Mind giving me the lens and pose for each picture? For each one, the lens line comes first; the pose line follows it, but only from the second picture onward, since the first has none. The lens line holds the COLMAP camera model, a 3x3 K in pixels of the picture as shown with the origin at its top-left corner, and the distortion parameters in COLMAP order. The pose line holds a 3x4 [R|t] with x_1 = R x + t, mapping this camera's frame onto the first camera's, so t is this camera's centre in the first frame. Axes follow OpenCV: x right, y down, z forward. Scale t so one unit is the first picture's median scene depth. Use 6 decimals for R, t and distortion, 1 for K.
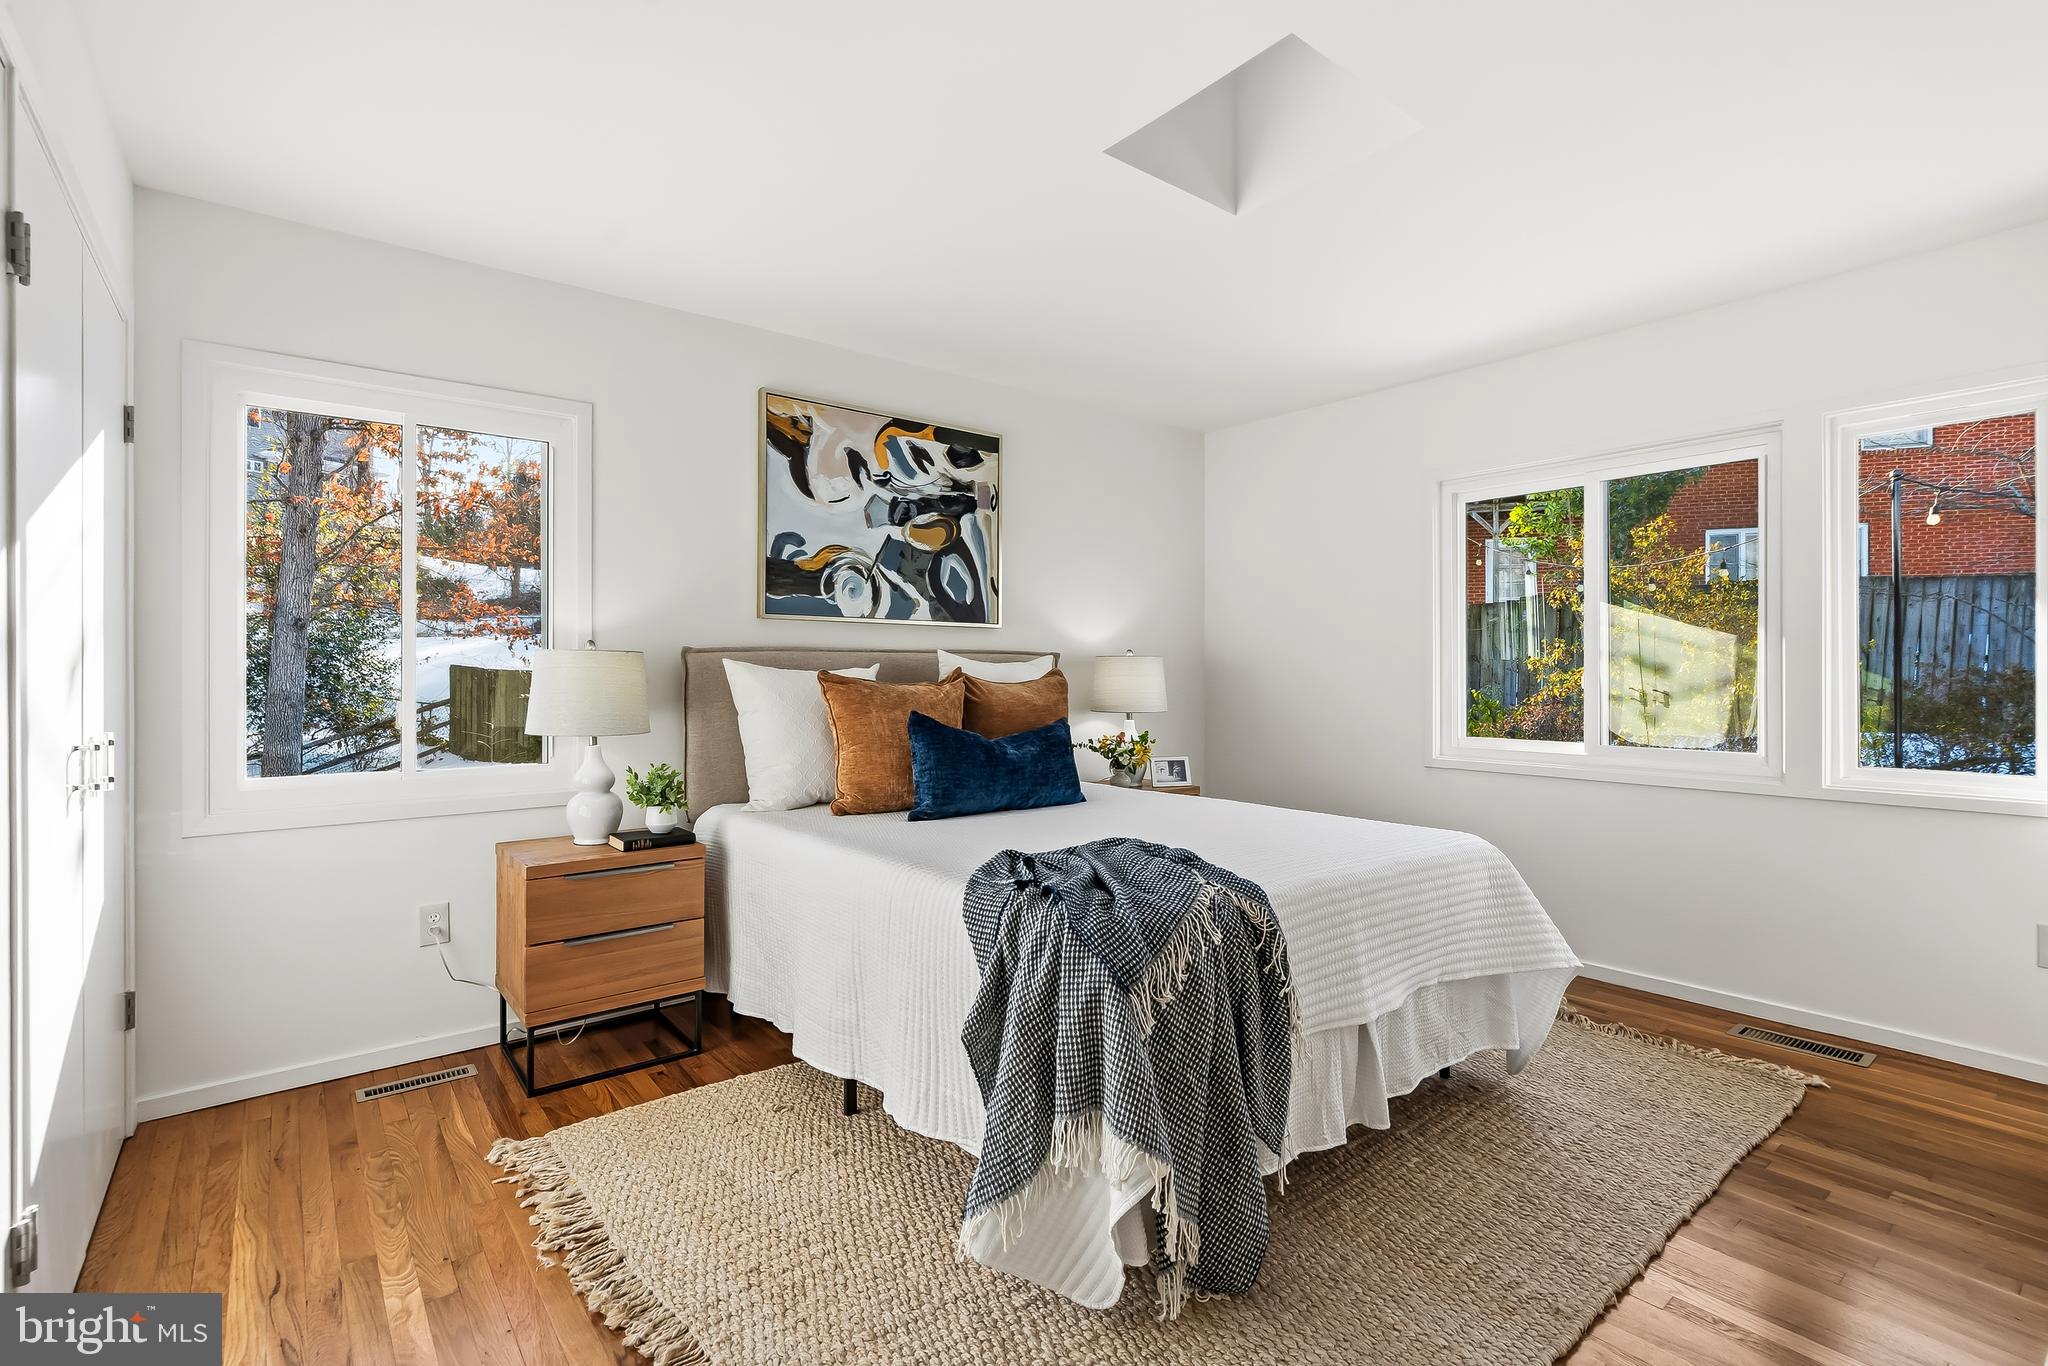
lens RADIAL K [[944.2, 0, 998.6], [0, 944.2, 677.1], [0, 0, 1]] dist [-0.003584, 0.002412]
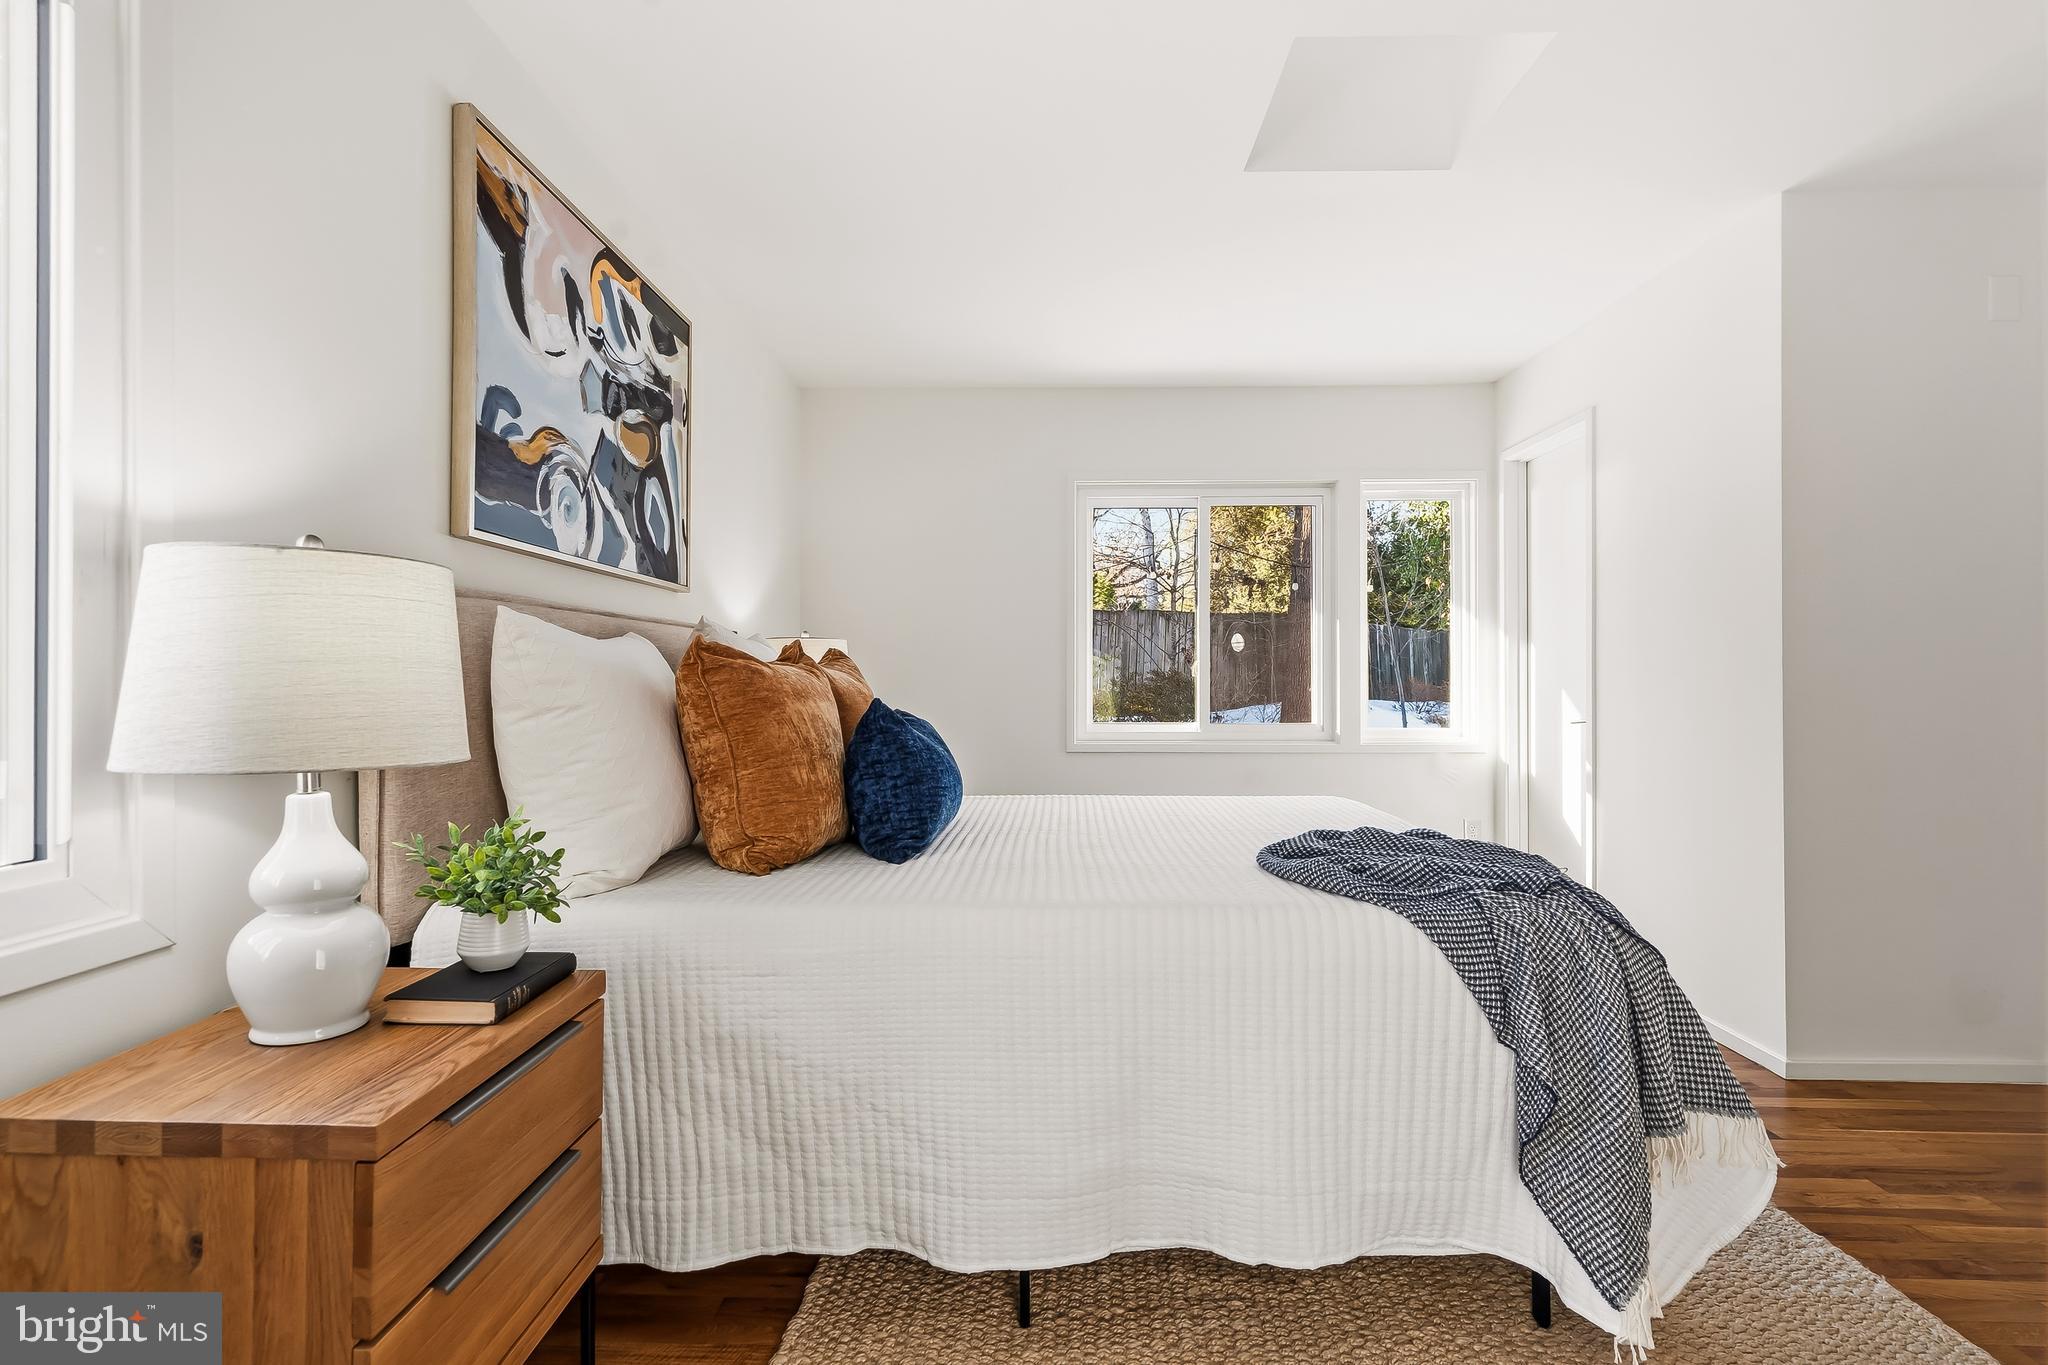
lens RADIAL K [[944.2, 0, 1029.2], [0, 944.2, 680.7], [0, 0, 1]] dist [-0.003584, 0.002412]
pose [[0.627644, -0.002633, 0.778496, -0.432519], [0.009706, 0.999943, -0.004443, 0.022476], [-0.778440, 0.010345, 0.627633, 0.391140]]
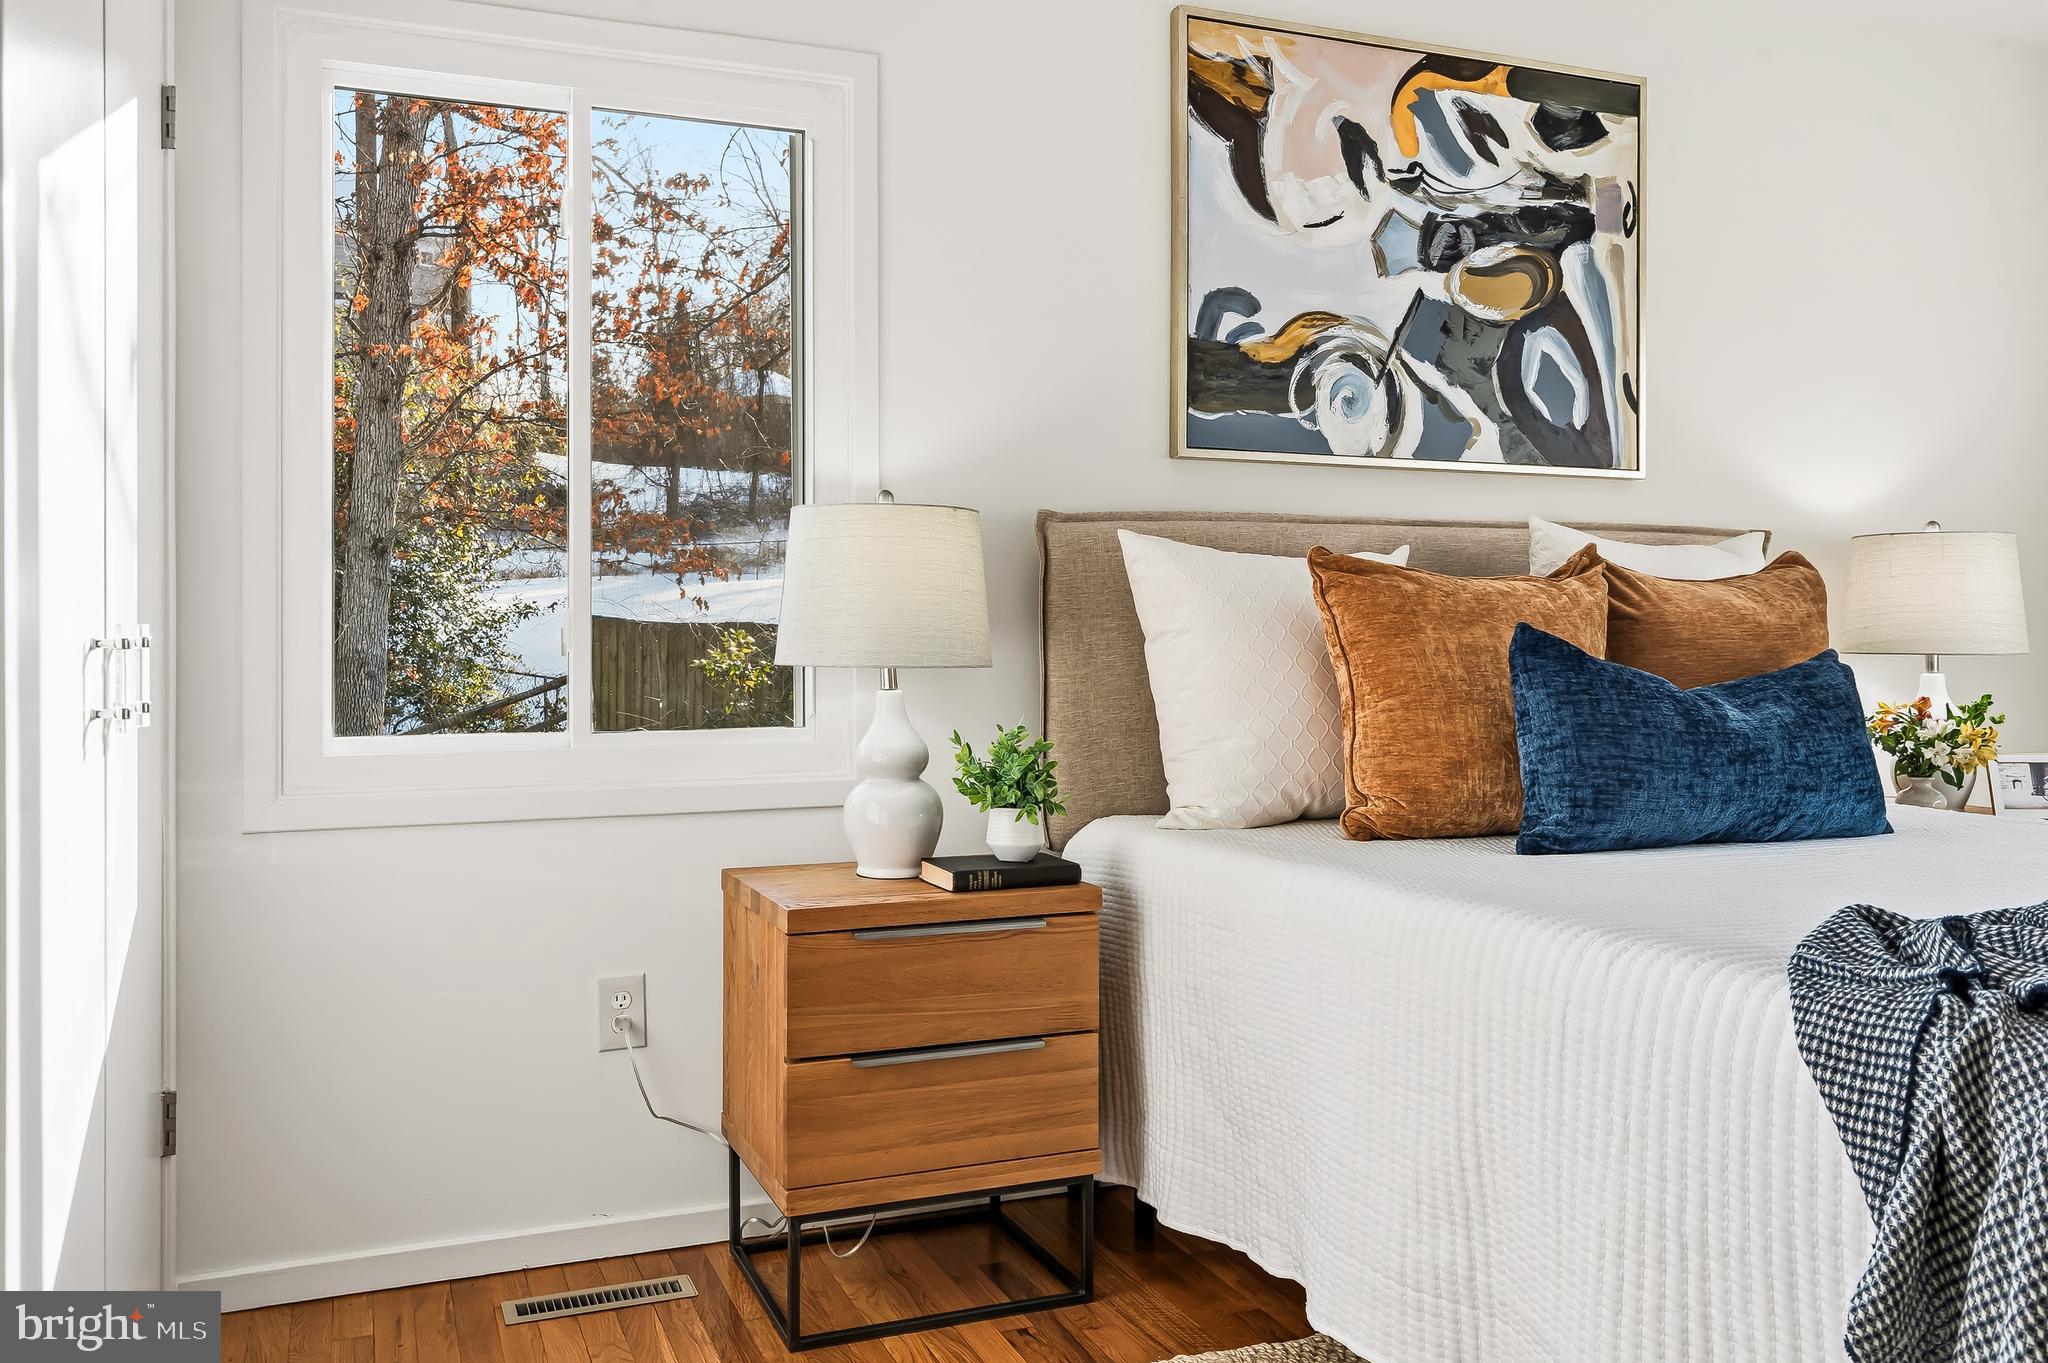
lens RADIAL K [[1634.8, 0, 952.4], [0, 1634.8, 650.9], [0, 0, 1]] dist [0.007236, -0.004662]
pose [[0.957558, -0.004914, -0.288198, -0.105729], [0.003150, 0.999973, -0.006585, 0.044630], [0.288222, 0.005397, 0.957548, 0.108184]]
